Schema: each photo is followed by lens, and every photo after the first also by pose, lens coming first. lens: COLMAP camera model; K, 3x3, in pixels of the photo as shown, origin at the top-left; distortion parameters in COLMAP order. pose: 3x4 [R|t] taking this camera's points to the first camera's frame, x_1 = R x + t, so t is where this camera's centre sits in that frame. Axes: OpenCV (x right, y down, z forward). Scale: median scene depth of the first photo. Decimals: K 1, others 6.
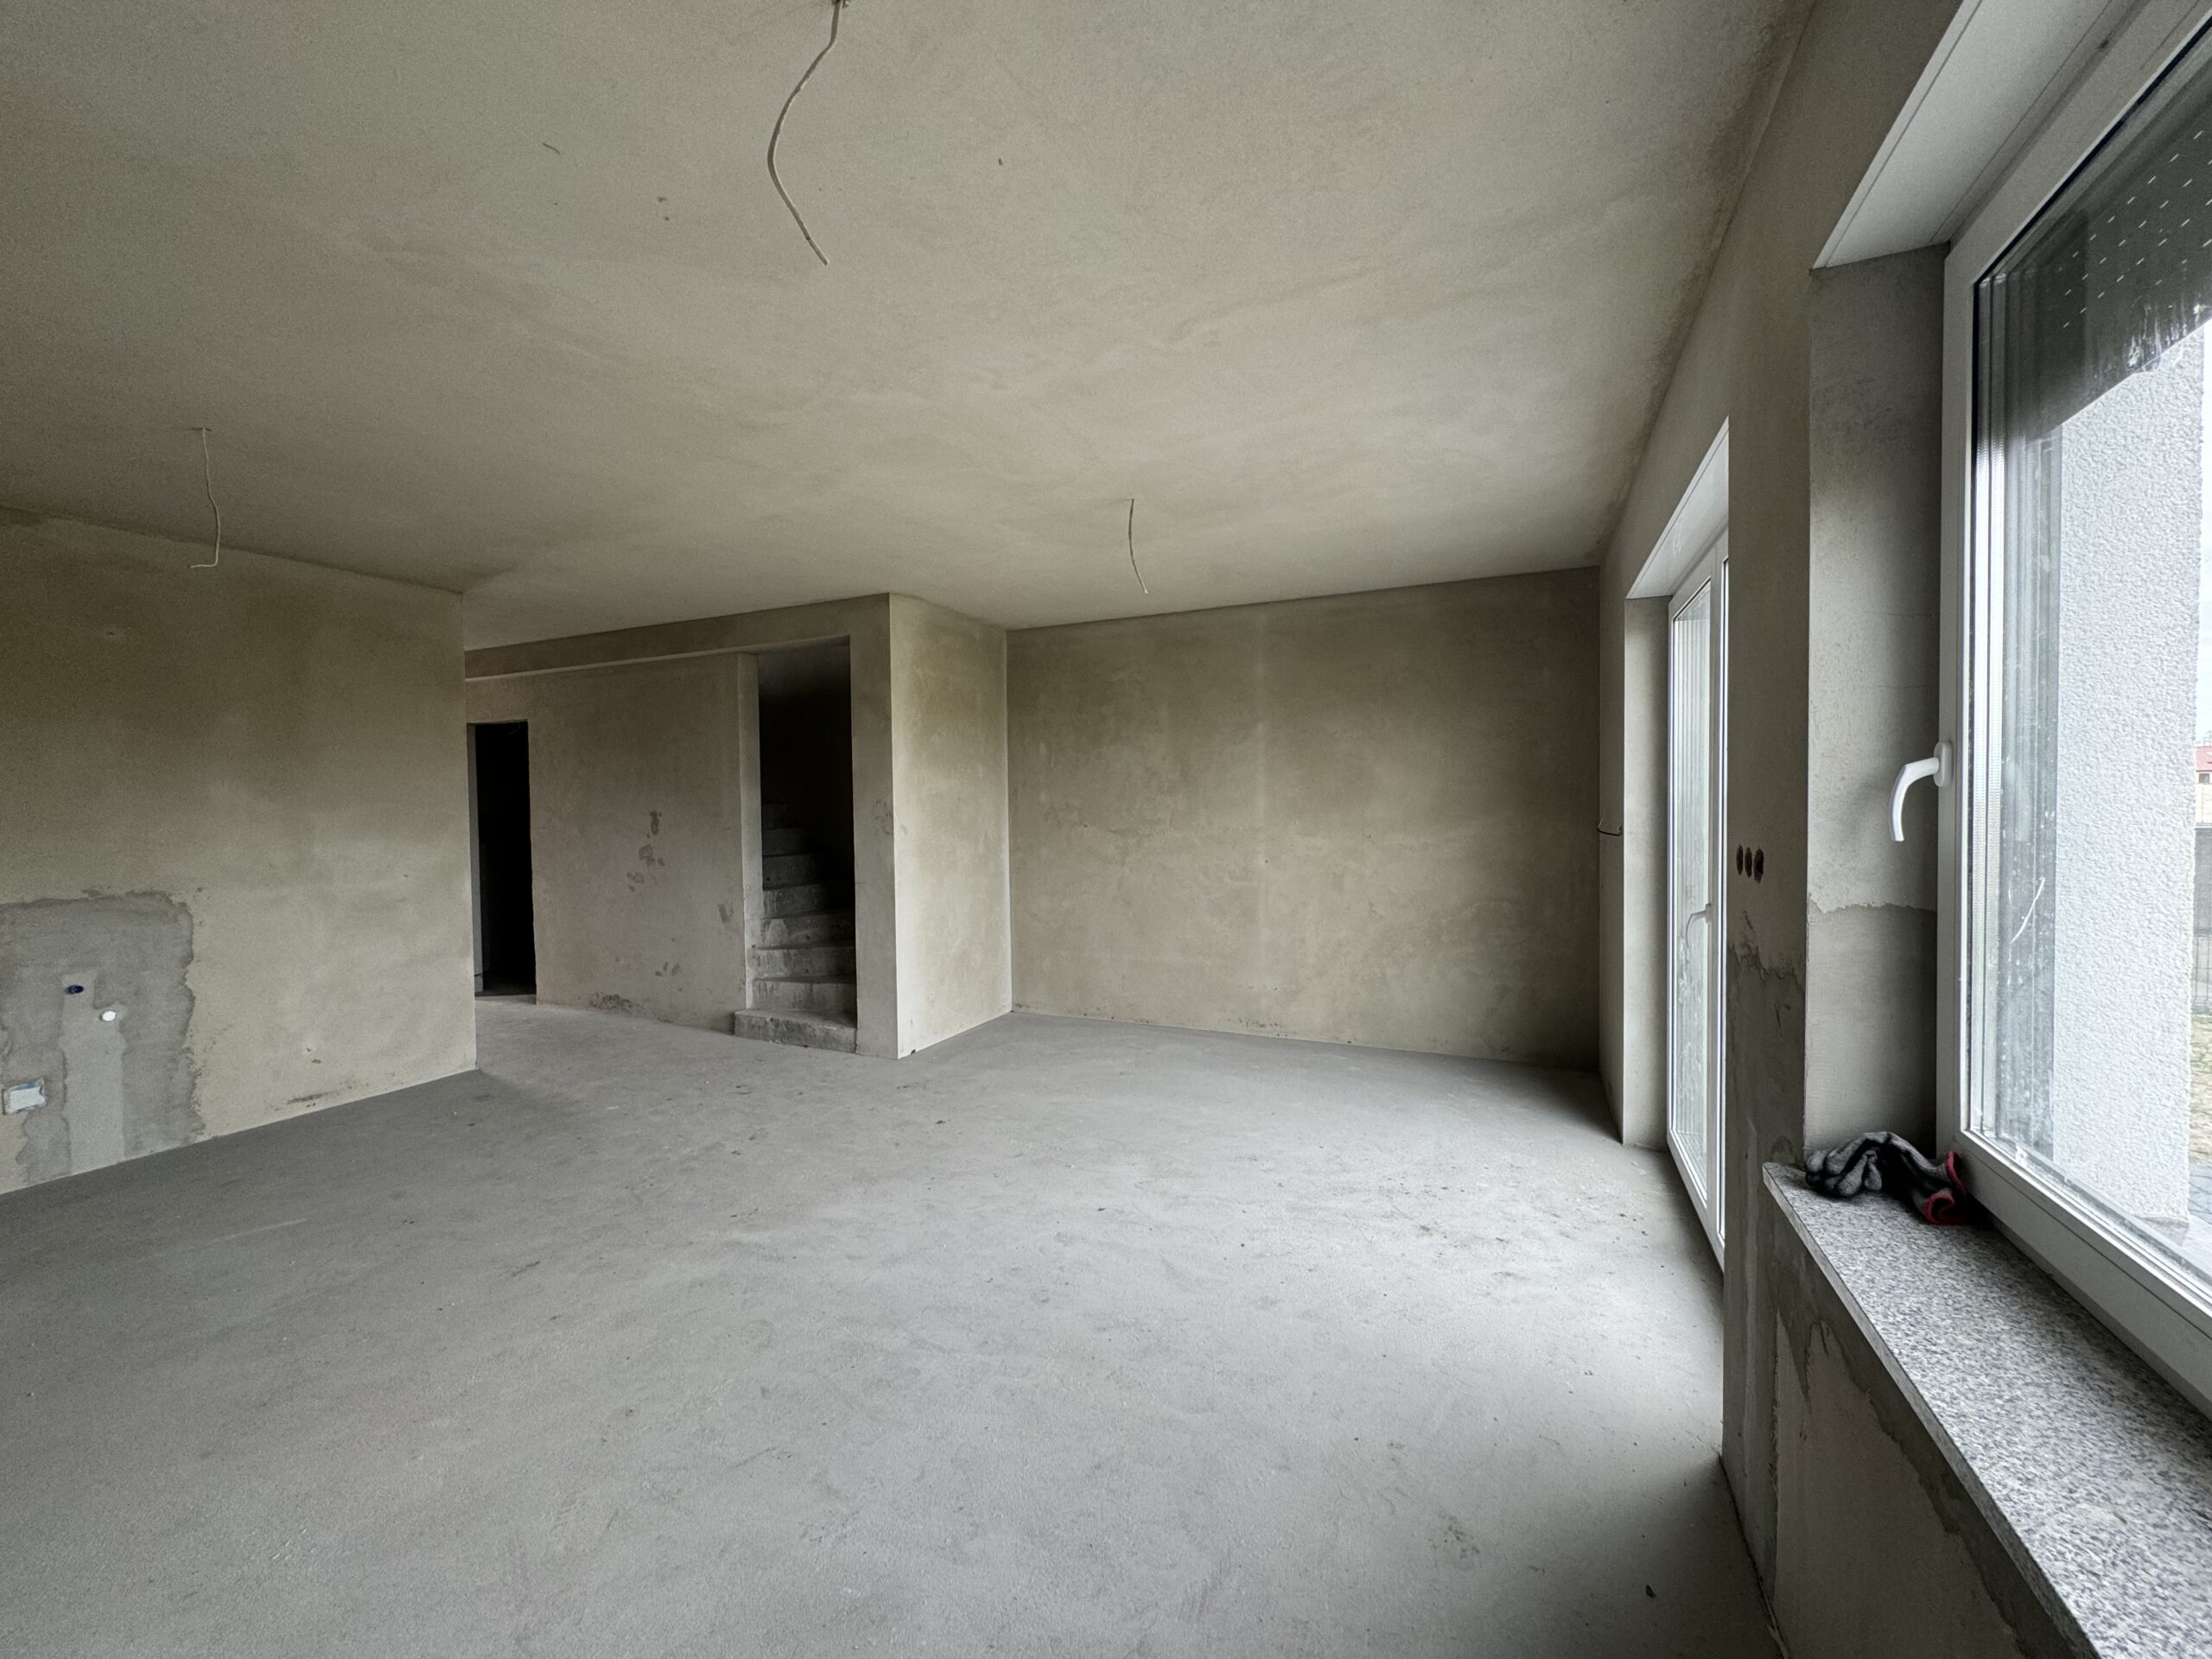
lens RADIAL K [[898.4, 0, 1106.0], [0, 898.4, 829.5], [0, 0, 1]] dist [-0.000561, 0.000038]
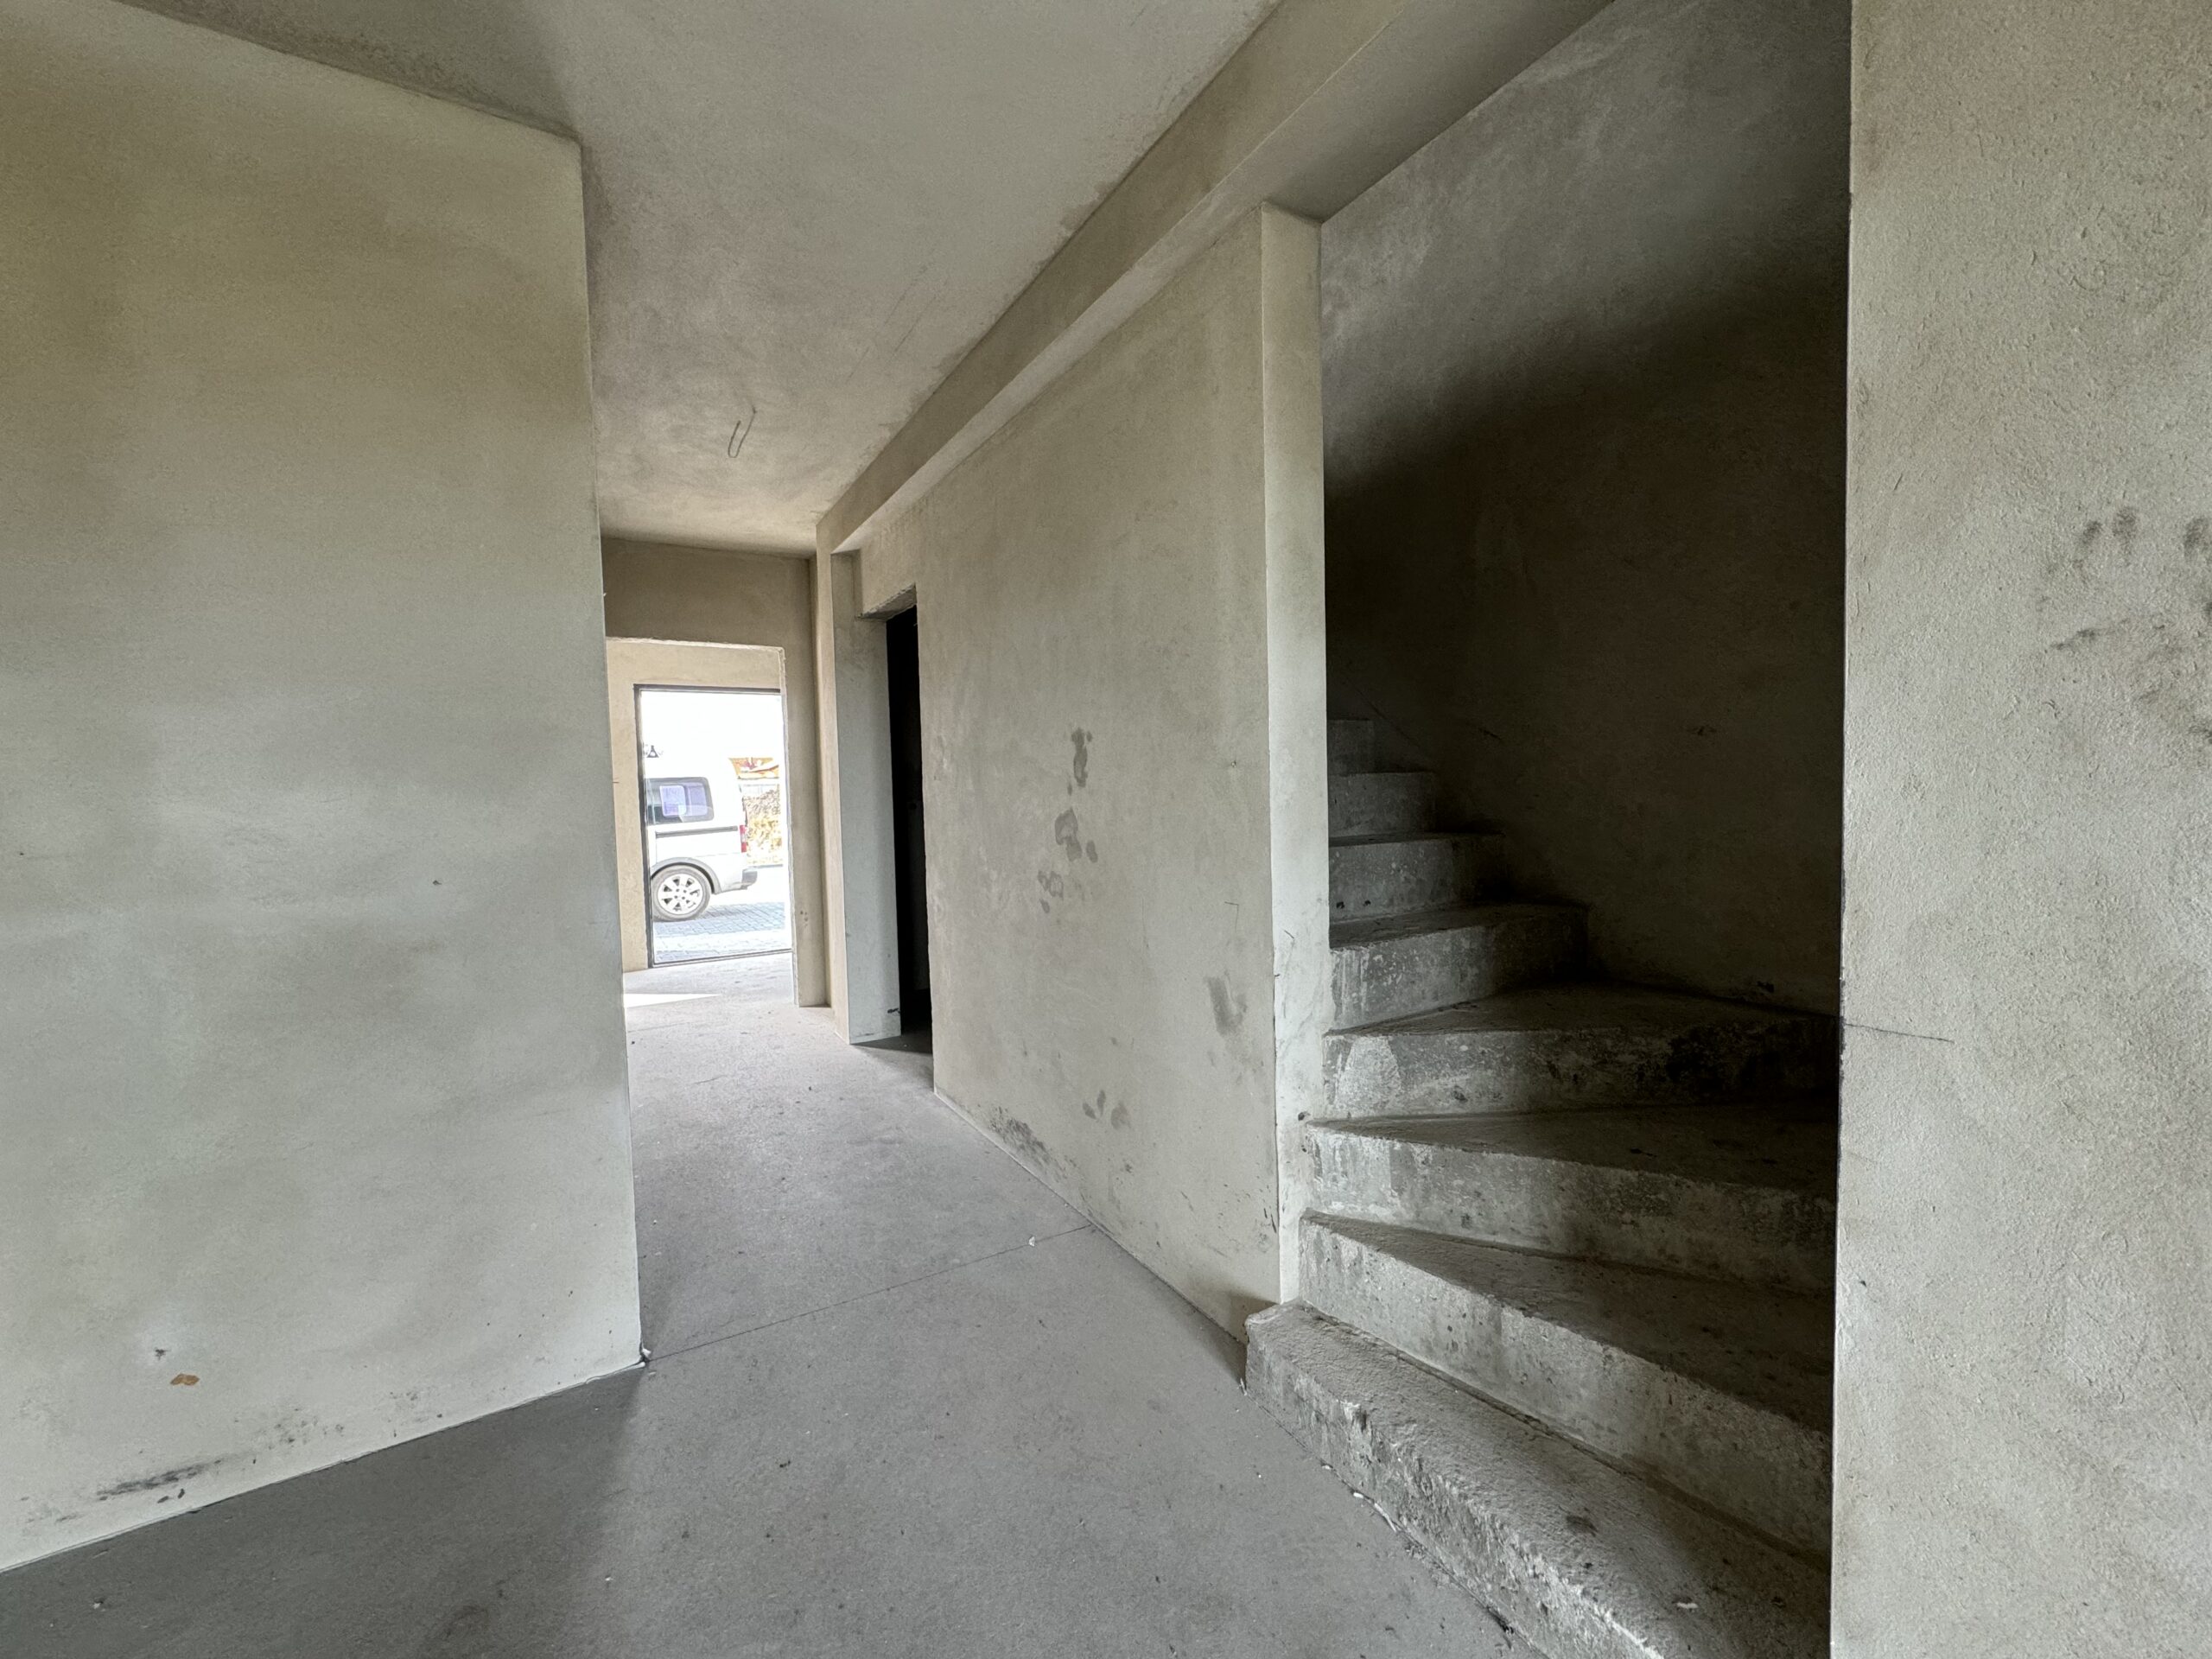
lens RADIAL K [[898.4, 0, 1106.0], [0, 898.4, 829.5], [0, 0, 1]] dist [-0.000561, 0.000038]
pose [[0.833199, 0.019654, -0.552624, -0.269879], [-0.000873, 0.999414, 0.034227, 0.012301], [0.552973, -0.028035, 0.832727, 0.682495]]
